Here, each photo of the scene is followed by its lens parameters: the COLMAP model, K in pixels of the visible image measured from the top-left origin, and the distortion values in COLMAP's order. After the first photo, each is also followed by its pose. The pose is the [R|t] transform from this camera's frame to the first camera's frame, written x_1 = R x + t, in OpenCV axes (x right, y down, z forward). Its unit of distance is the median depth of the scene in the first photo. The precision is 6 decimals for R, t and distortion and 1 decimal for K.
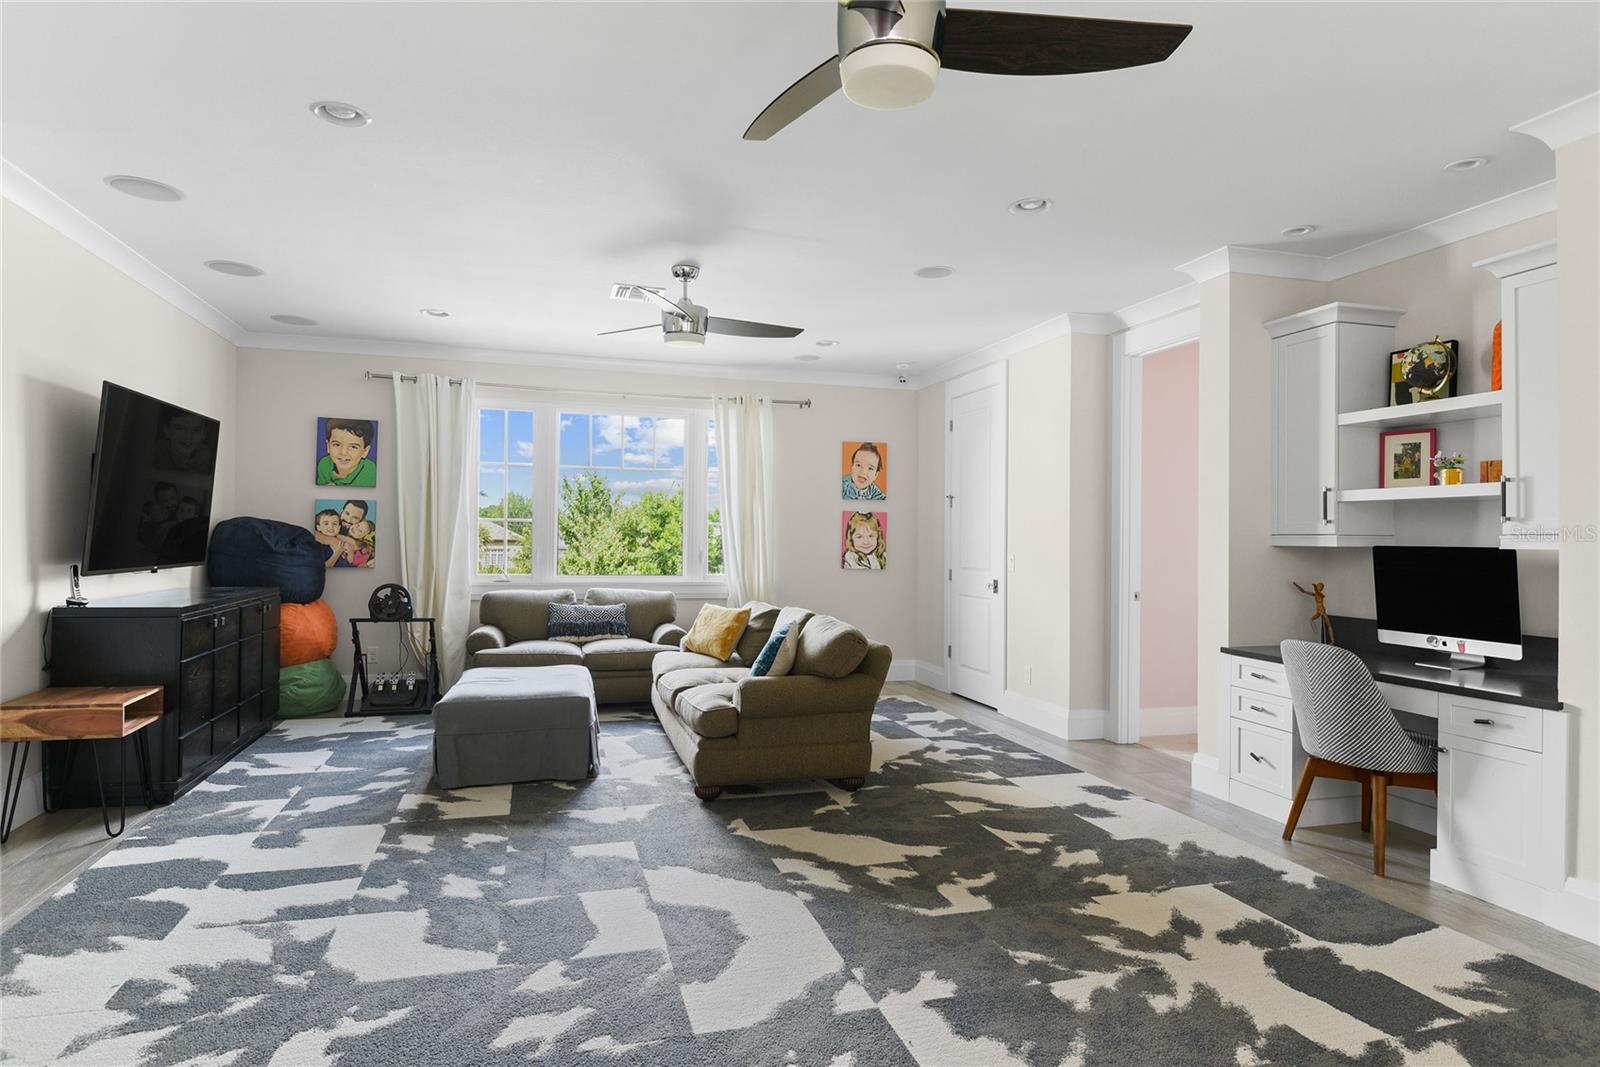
lens RADIAL K [[892.4, 0, 800.0], [0, 892.4, 533.5], [0, 0, 1]] dist [0.031464, -0.043819]
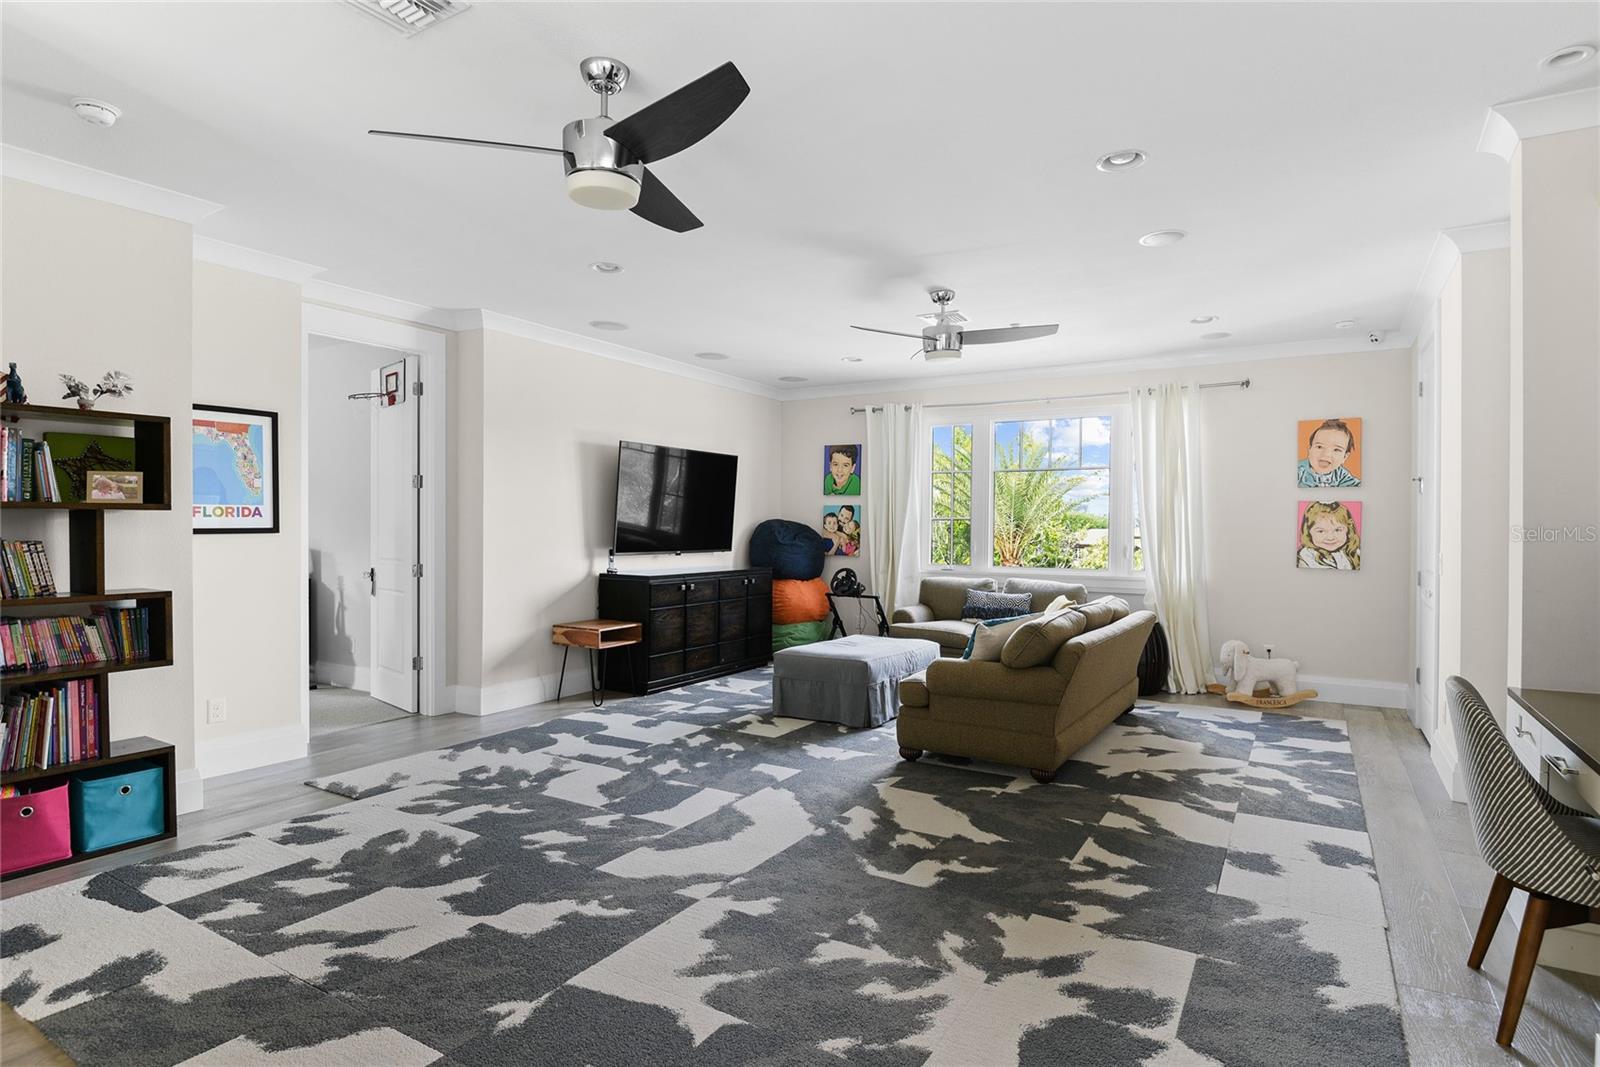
lens RADIAL K [[835.7, 0, 800.0], [0, 835.7, 533.5], [0, 0, 1]] dist [0.001830, -0.001156]
pose [[0.675100, -0.002823, -0.737721, 0.521226], [0.005025, 0.999987, 0.000773, 0.004908], [0.737709, -0.004229, 0.675105, 0.152143]]
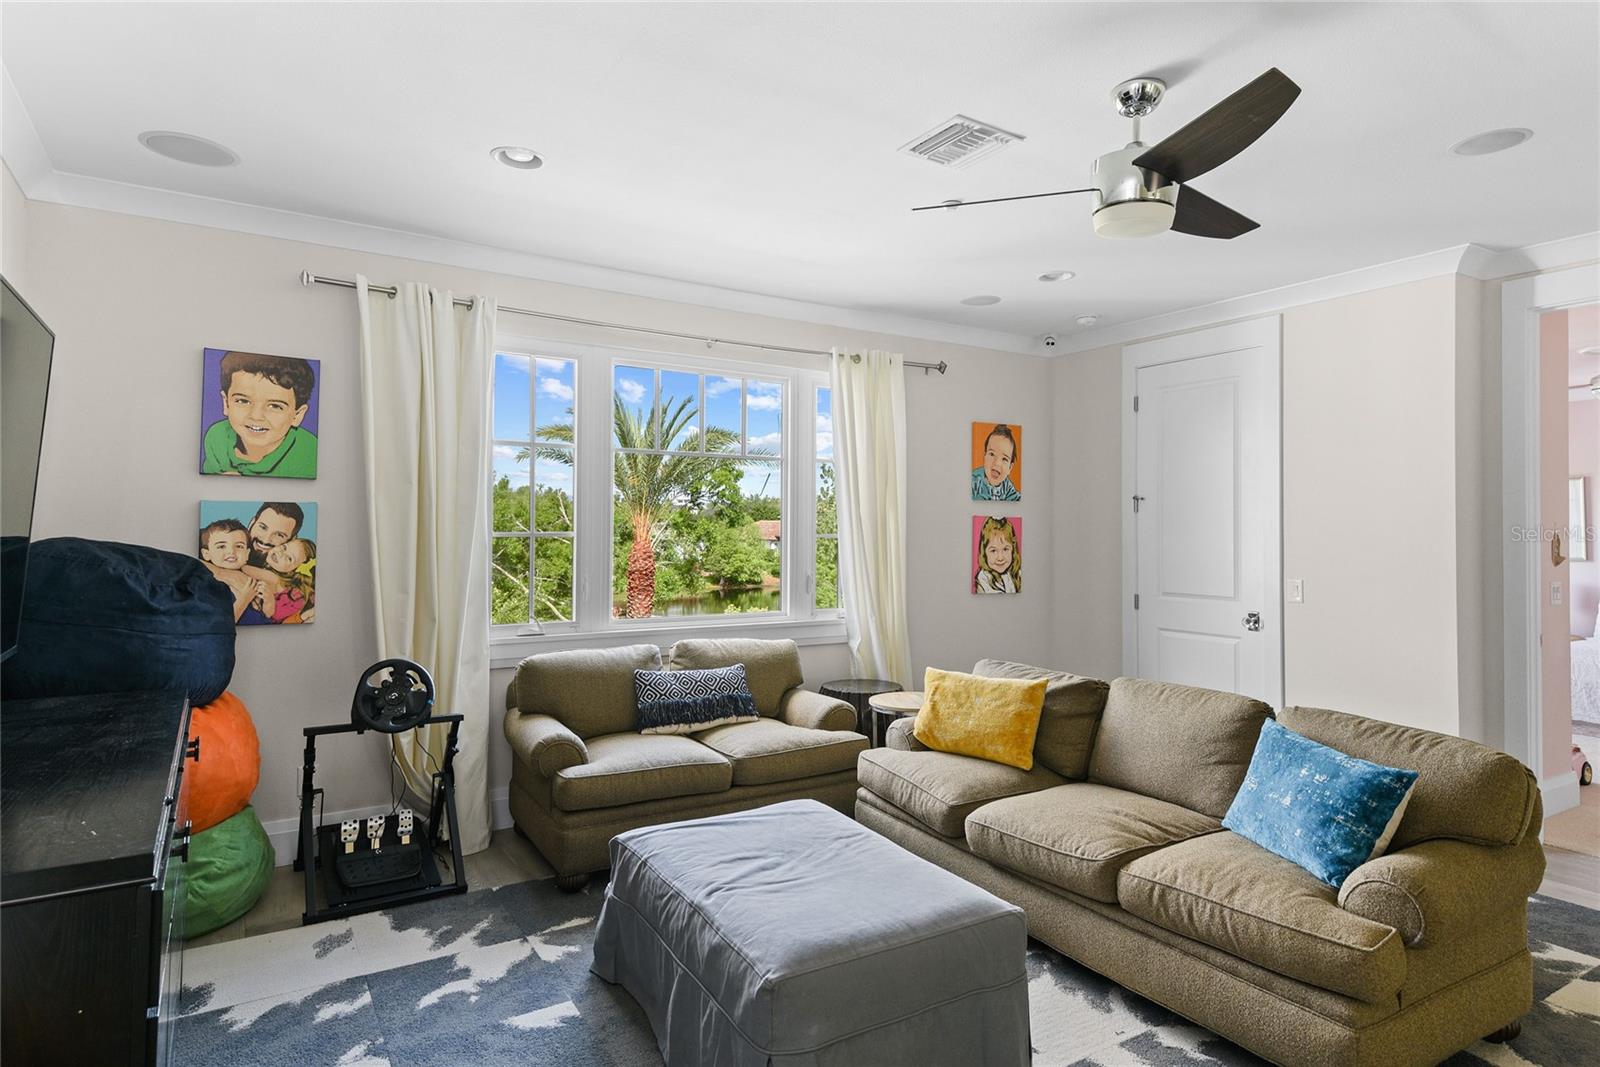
lens RADIAL K [[900.8, 0, 807.4], [0, 900.8, 516.4], [0, 0, 1]] dist [0.056055, -0.032034]
pose [[0.962525, -0.002032, 0.271184, -0.467143], [0.004159, 0.999965, -0.007271, -0.032398], [-0.271160, 0.008126, 0.962500, 0.515767]]
